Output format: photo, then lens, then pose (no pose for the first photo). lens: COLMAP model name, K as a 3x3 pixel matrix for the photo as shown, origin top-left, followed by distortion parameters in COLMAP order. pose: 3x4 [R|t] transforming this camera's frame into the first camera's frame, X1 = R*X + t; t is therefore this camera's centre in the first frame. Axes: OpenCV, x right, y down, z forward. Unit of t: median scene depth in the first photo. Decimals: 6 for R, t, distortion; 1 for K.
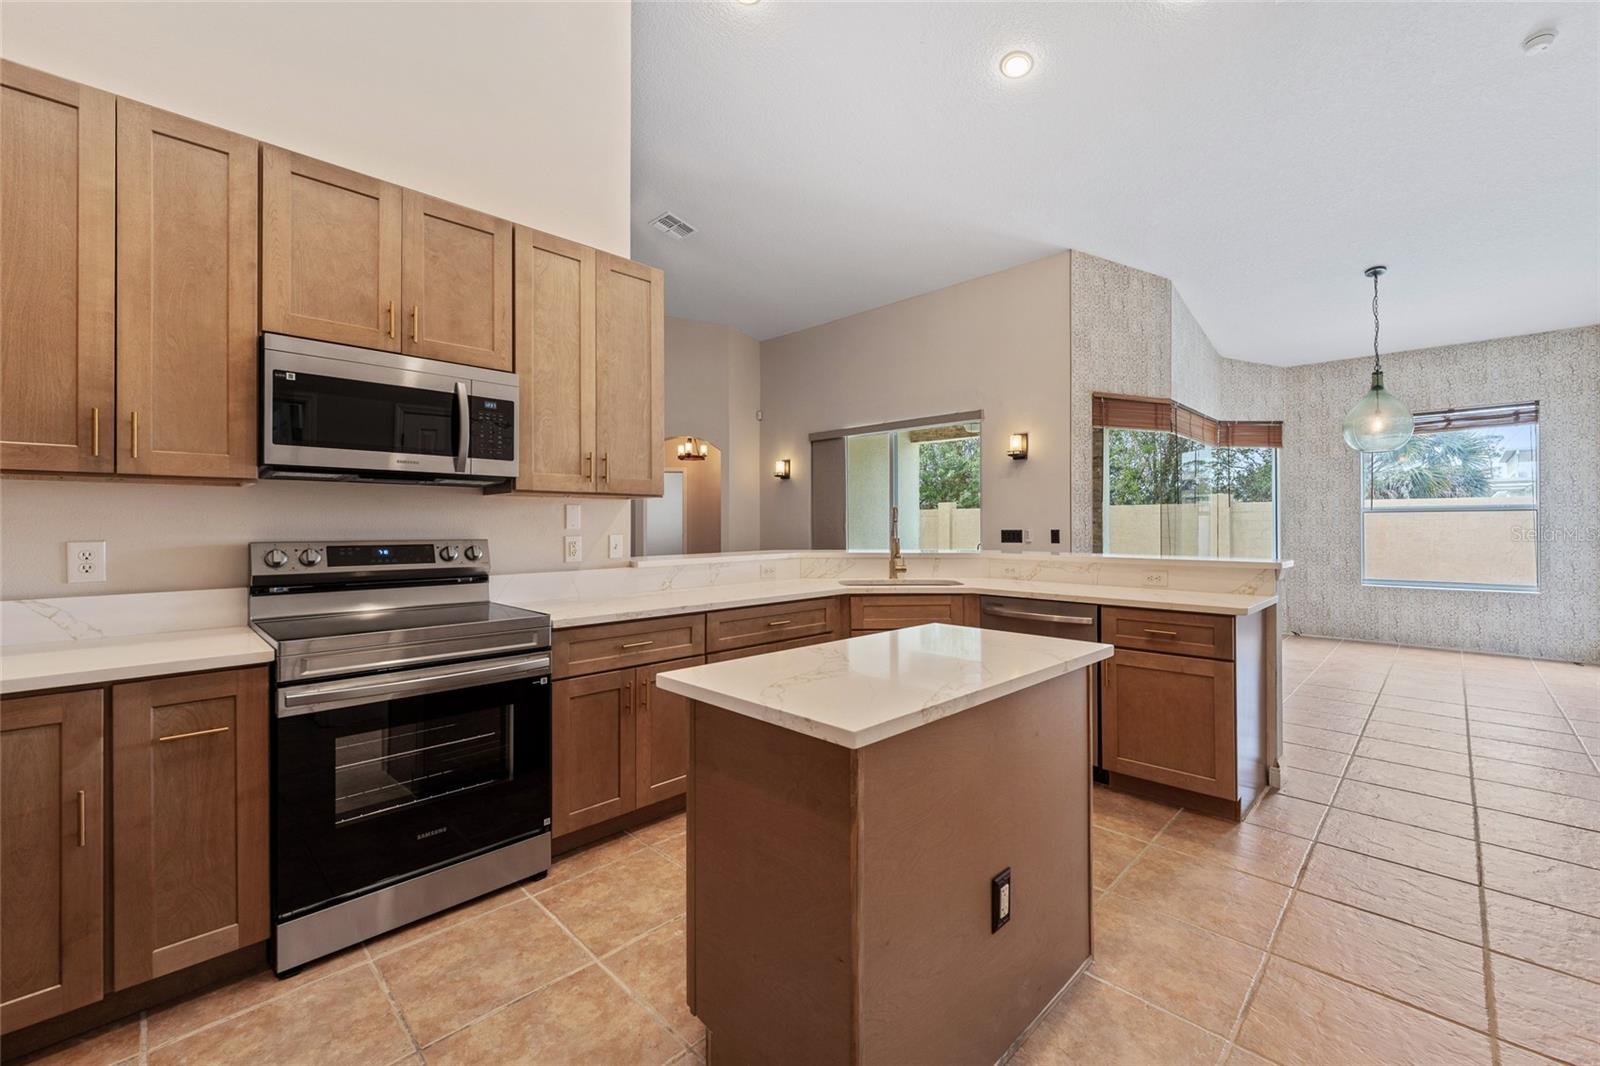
lens RADIAL K [[655.2, 0, 801.7], [0, 655.2, 520.8], [0, 0, 1]] dist [-0.000607, -0.000057]
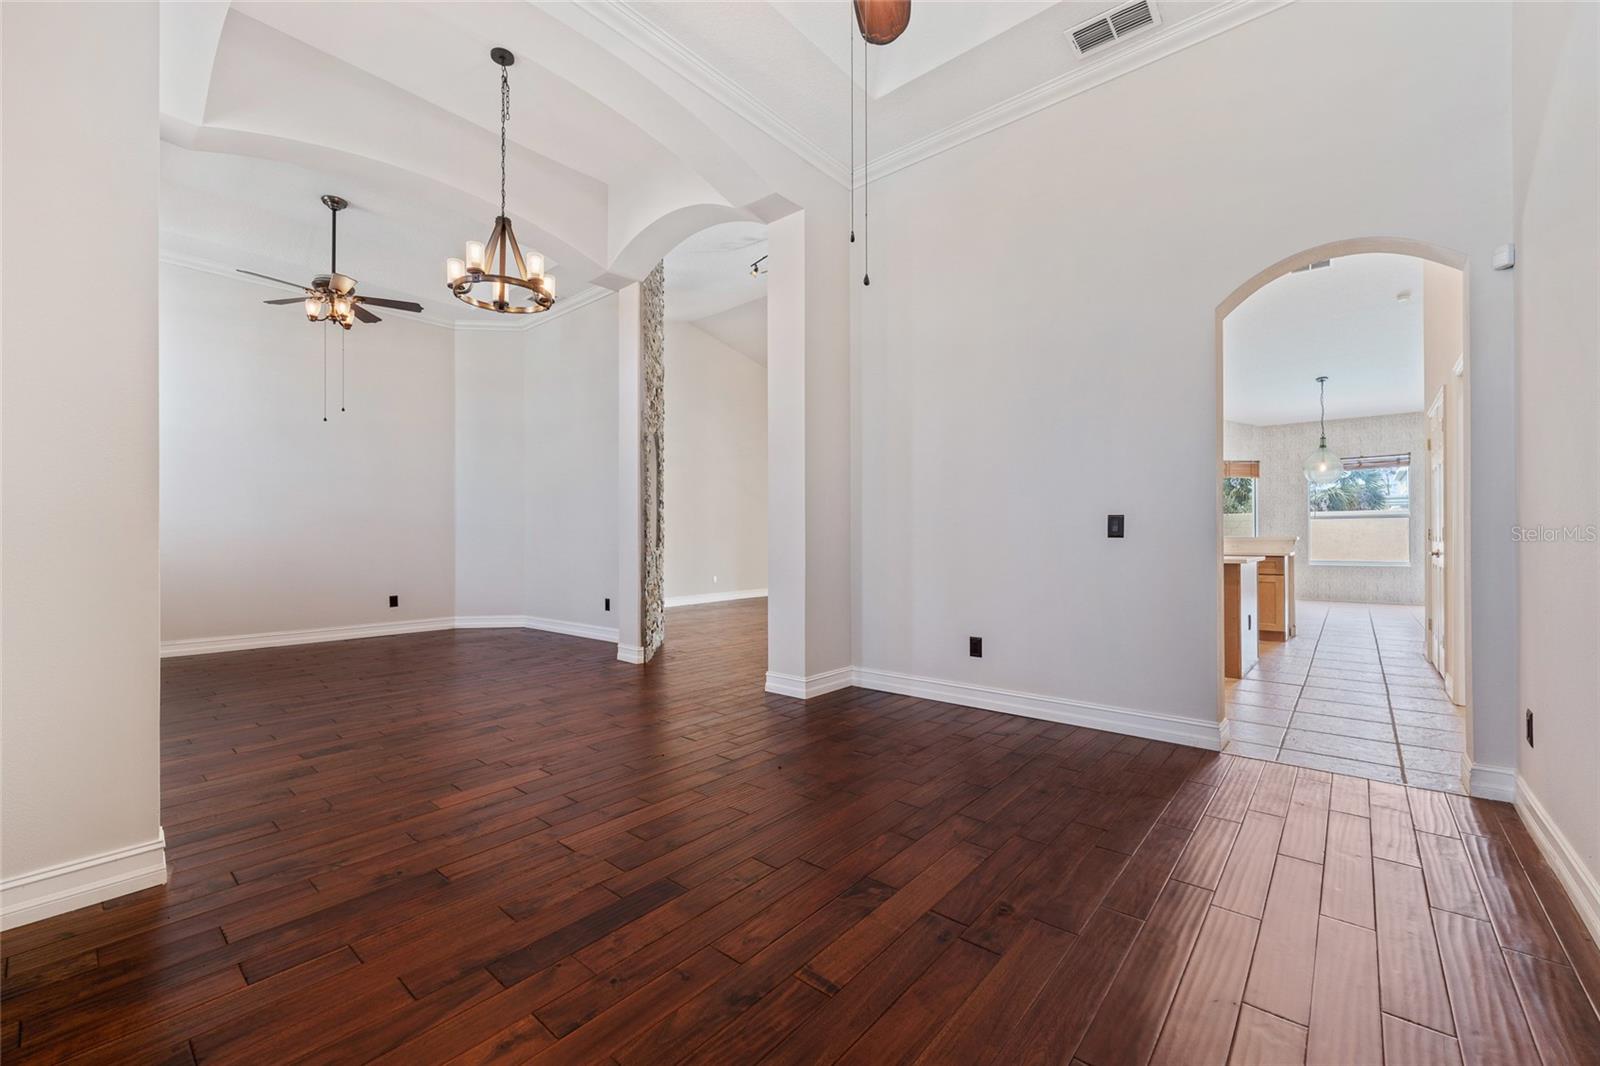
lens RADIAL K [[645.0, 0, 800.6], [0, 645.0, 539.8], [0, 0, 1]] dist [-0.000785, 0.000182]
pose [[0.997397, -0.005891, 0.071859, -1.104647], [0.005434, 0.999964, 0.006555, 0.046909], [-0.071895, -0.006148, 0.997393, -1.070790]]
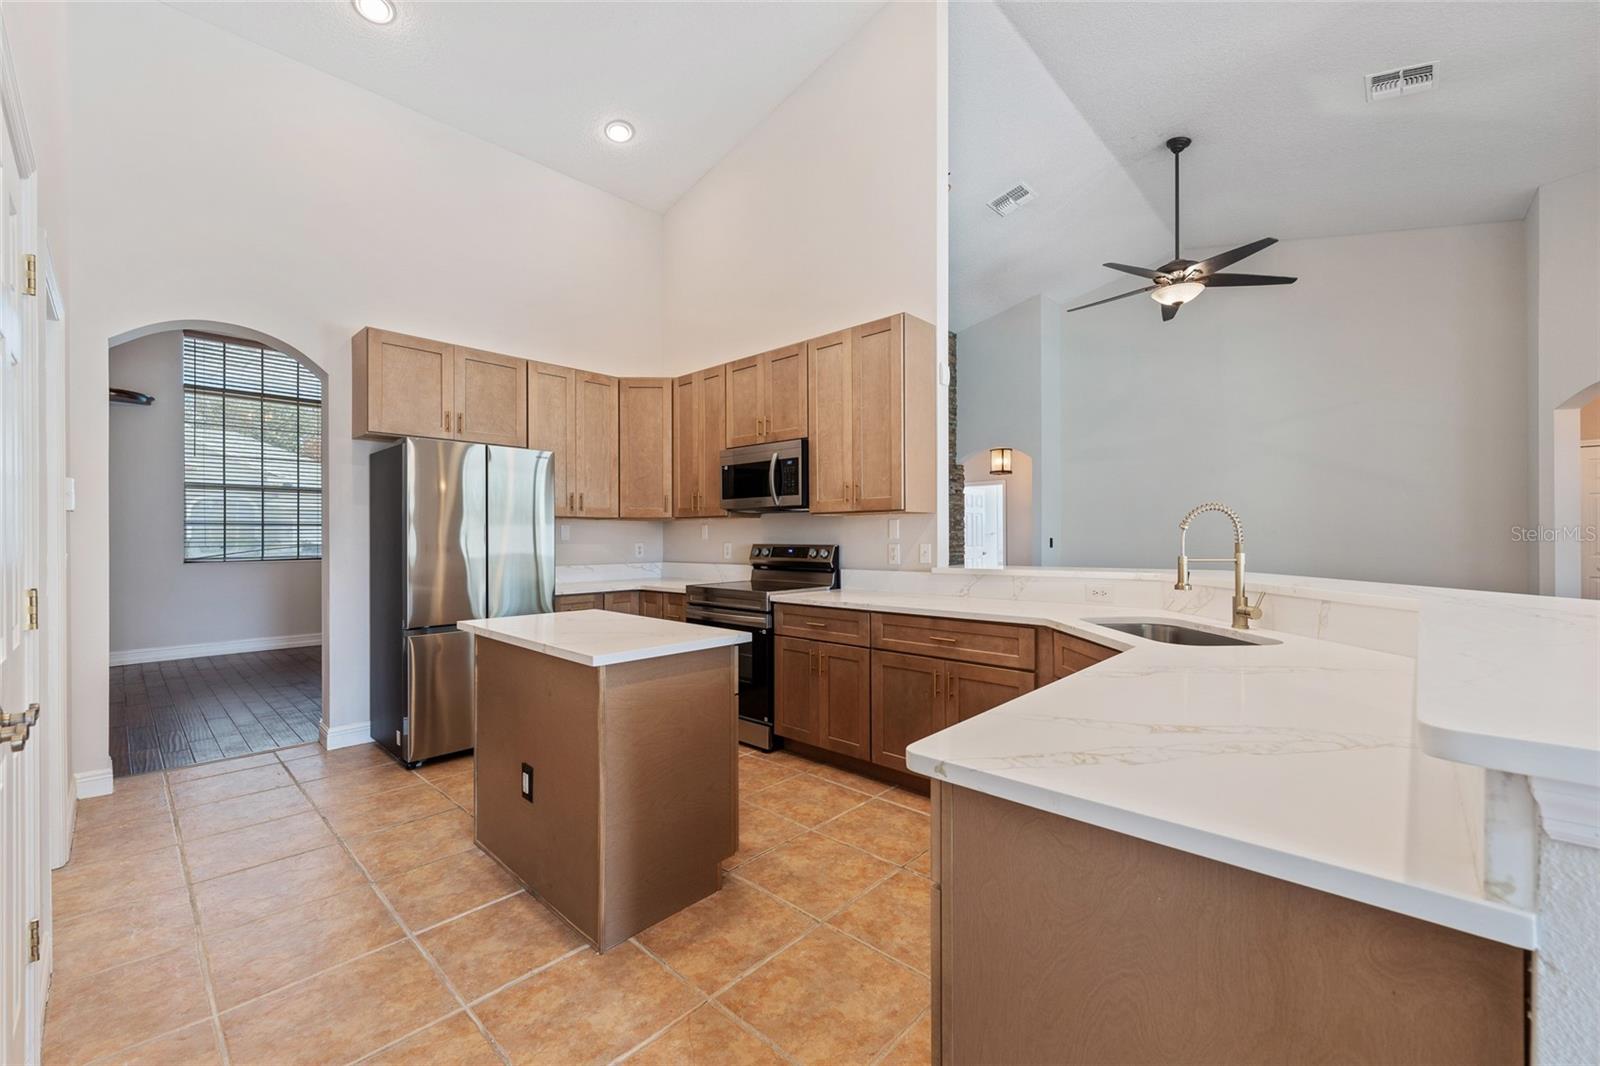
lens RADIAL K [[633.7, 0, 800.0], [0, 633.7, 533.0], [0, 0, 1]] dist [0.000676, 0.000105]
pose [[0.034698, -0.002011, -0.999396, 0.823221], [0.013247, 0.999911, -0.001552, 0.001278], [0.999310, -0.013185, 0.034721, 0.723515]]
